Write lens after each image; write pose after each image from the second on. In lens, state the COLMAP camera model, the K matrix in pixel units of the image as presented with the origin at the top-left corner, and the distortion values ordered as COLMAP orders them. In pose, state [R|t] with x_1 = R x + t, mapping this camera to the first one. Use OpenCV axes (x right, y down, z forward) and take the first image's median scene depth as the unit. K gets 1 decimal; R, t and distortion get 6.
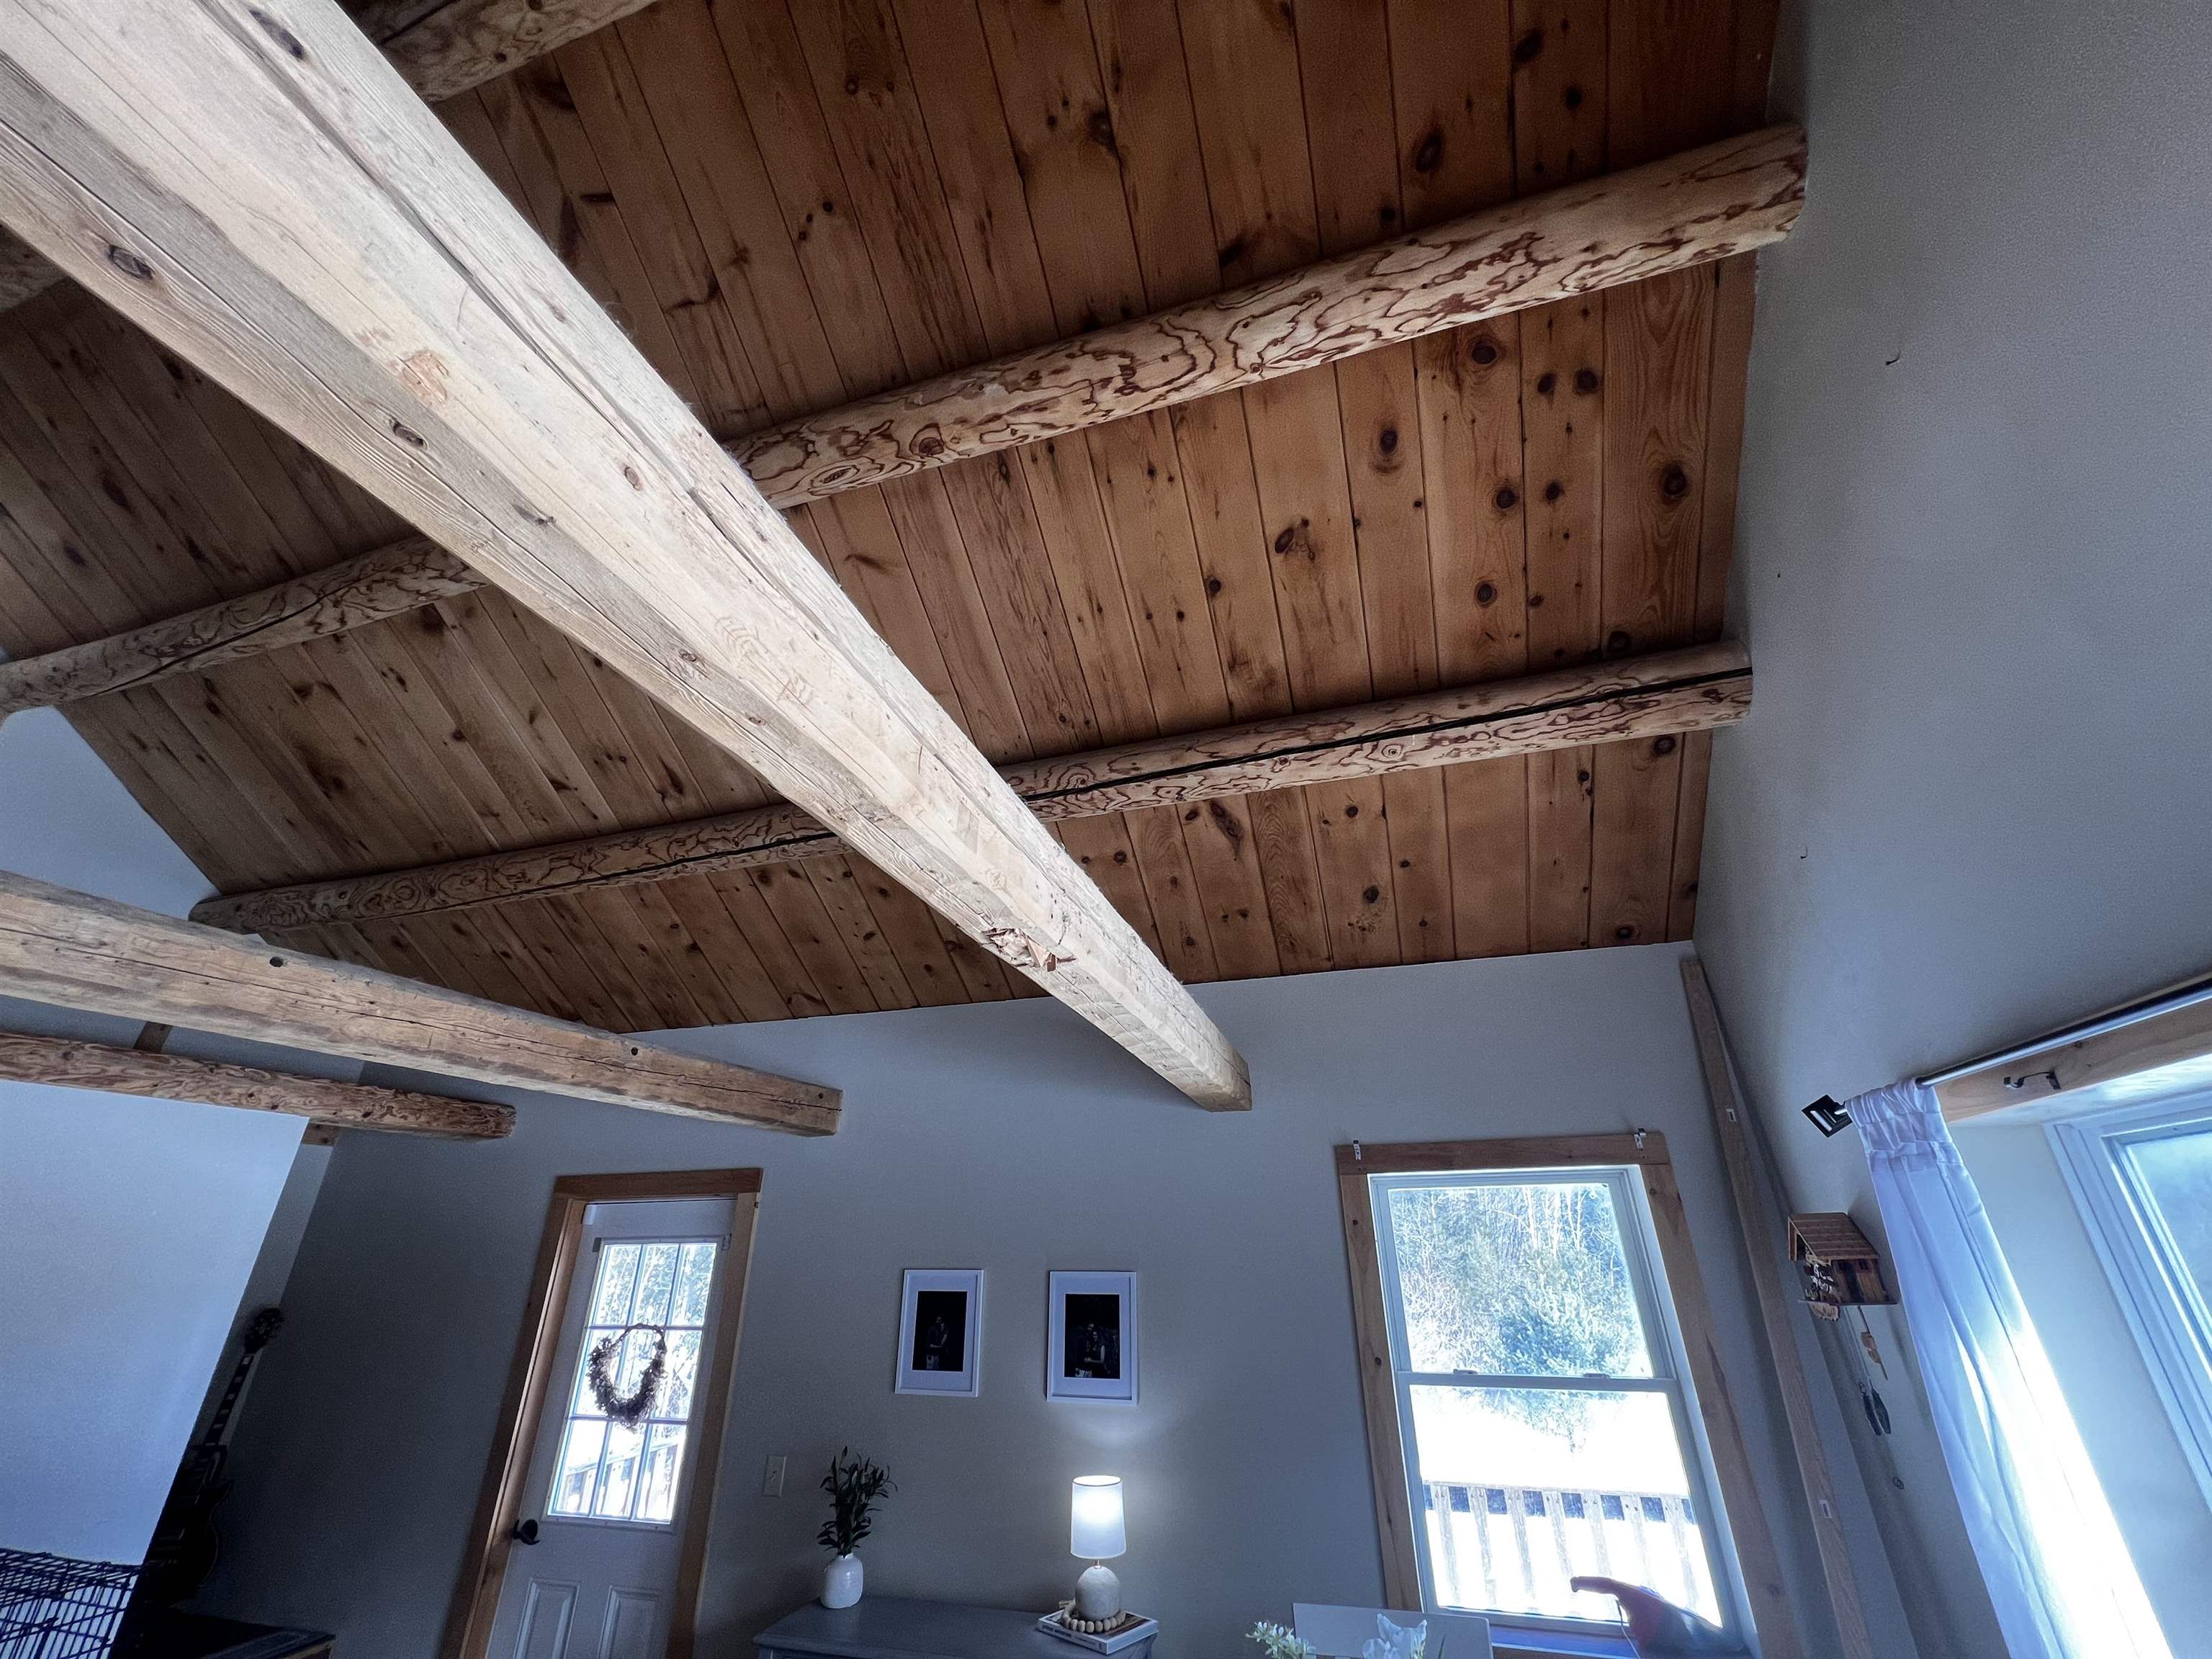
lens RADIAL K [[885.8, 0, 1100.3], [0, 885.8, 828.1], [0, 0, 1]] dist [-0.004462, 0.000862]
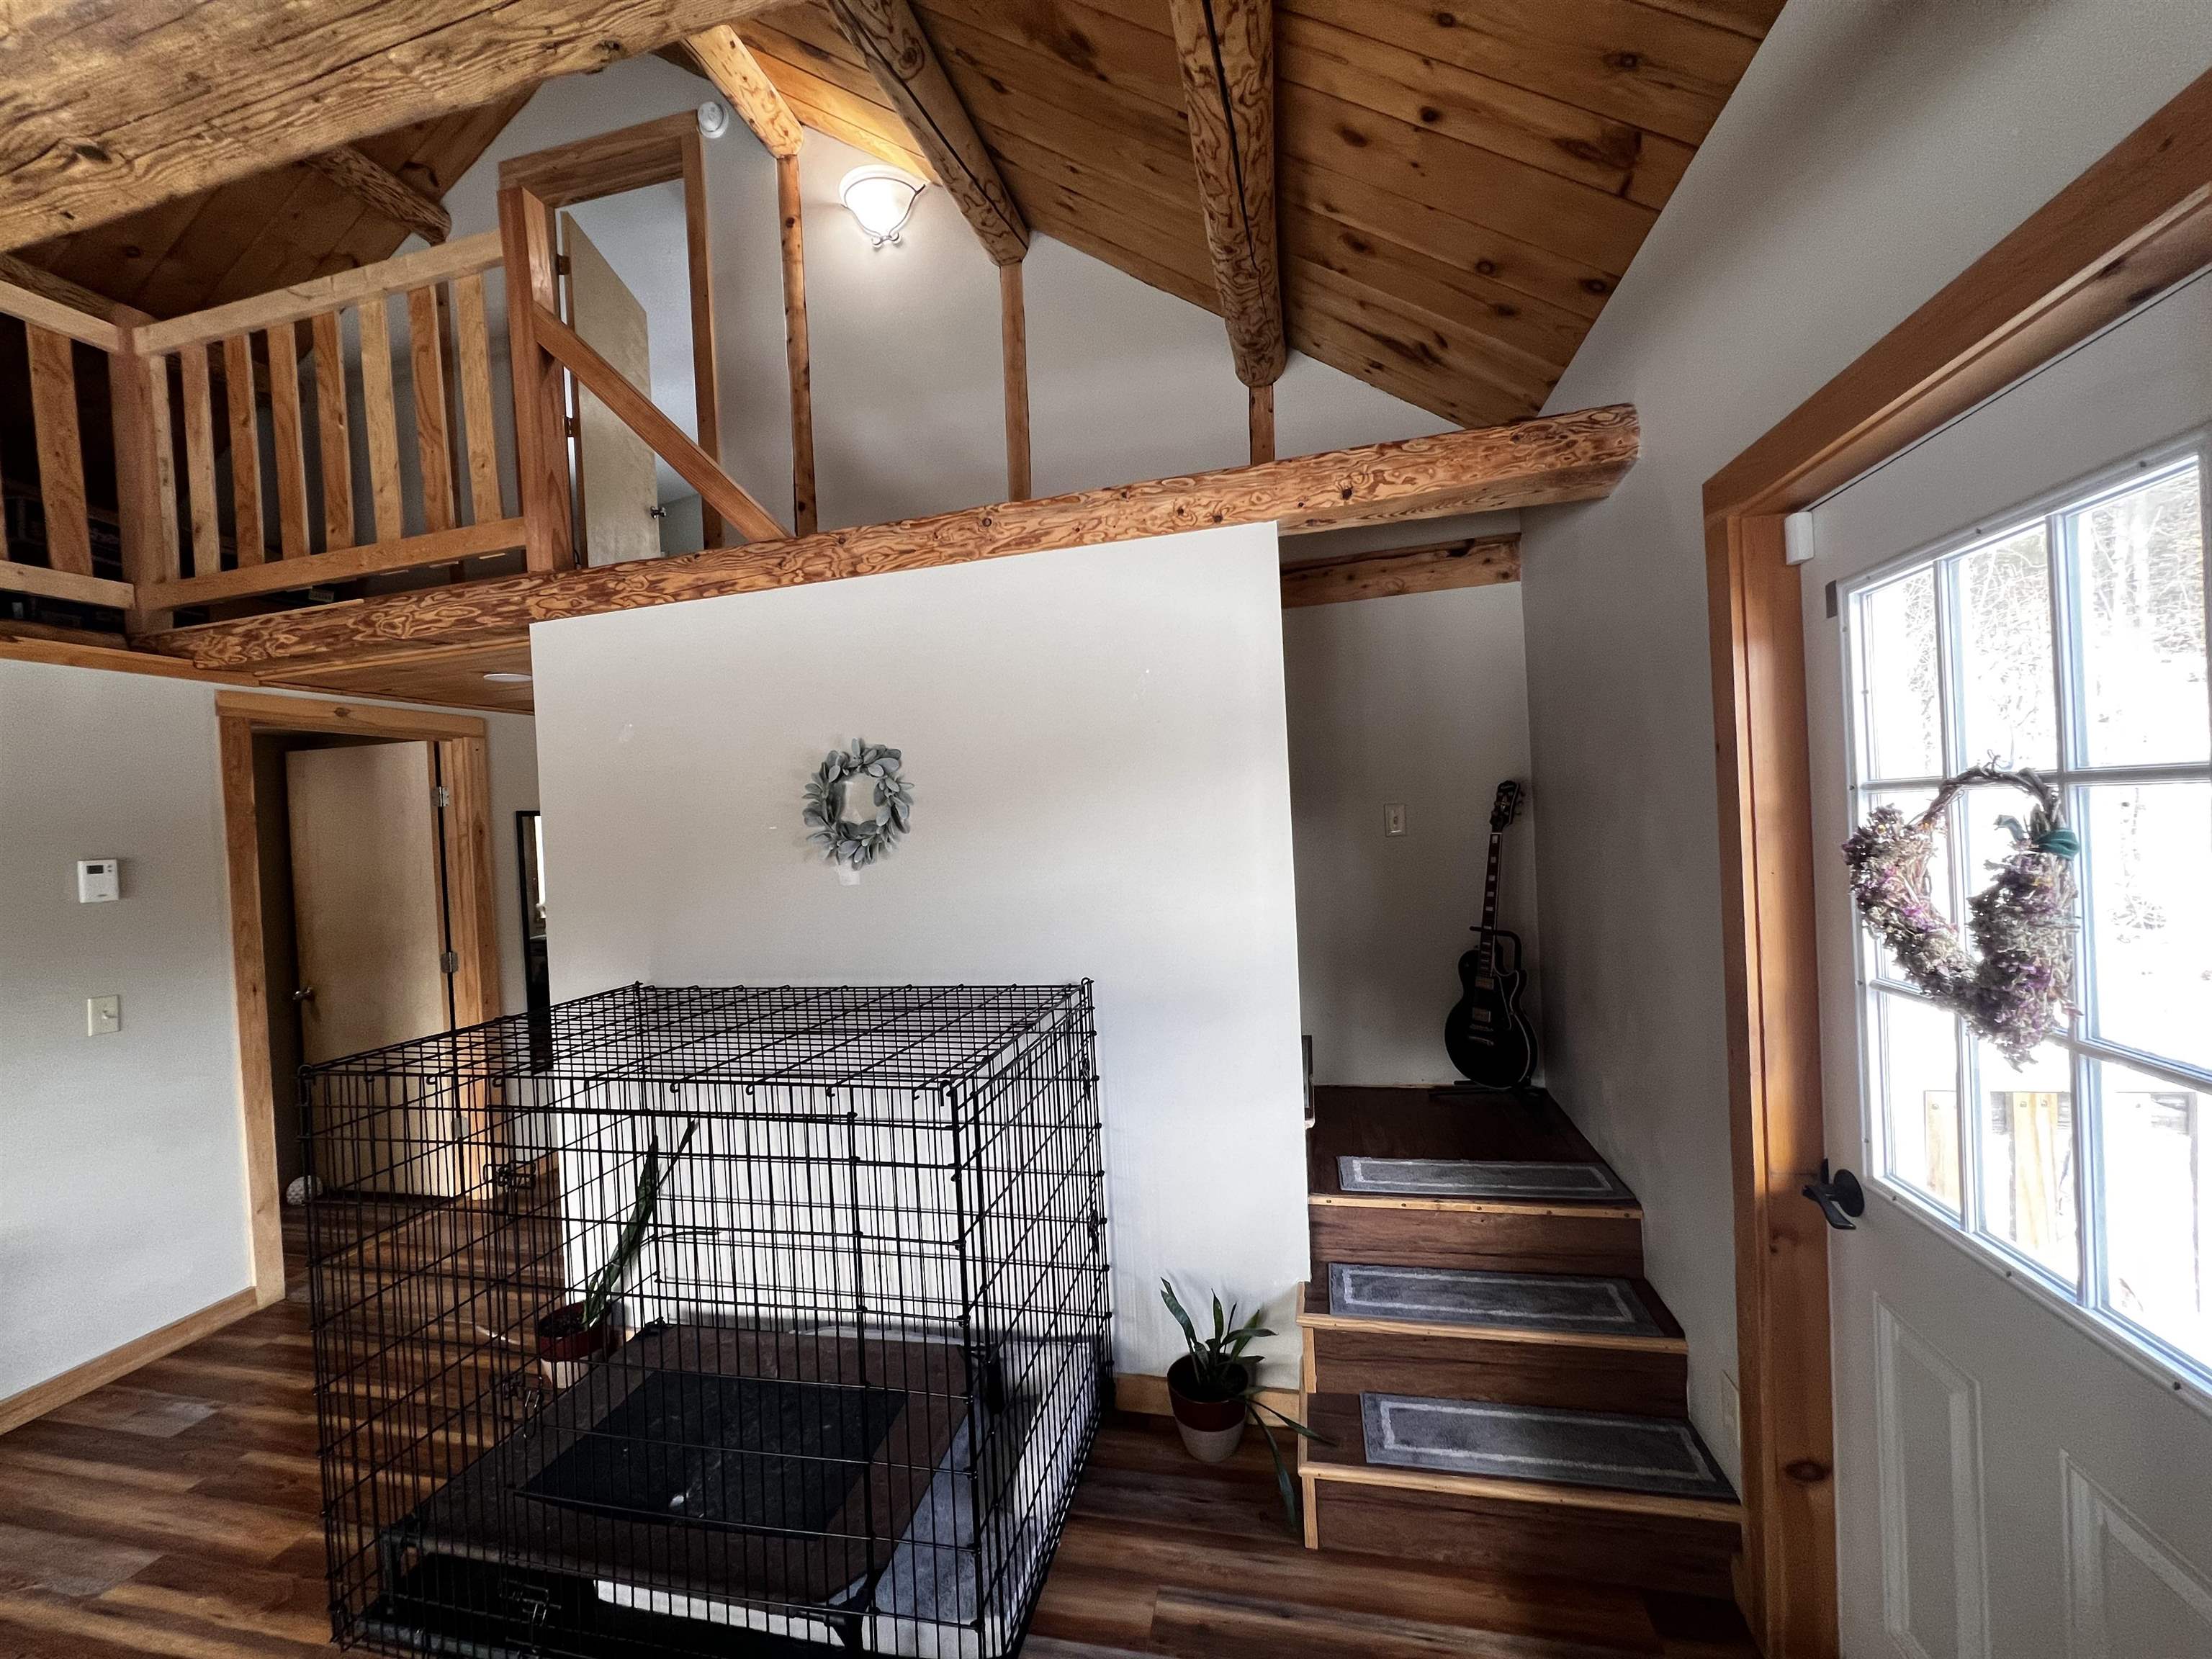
lens RADIAL K [[885.7, 0, 1105.7], [0, 885.7, 828.1], [0, 0, 1]] dist [-0.001377, 0.000039]
pose [[0.071837, 0.015408, -0.997297, -0.266599], [0.484428, 0.873492, 0.048390, 0.491807], [0.871877, -0.486595, 0.055285, 0.834577]]
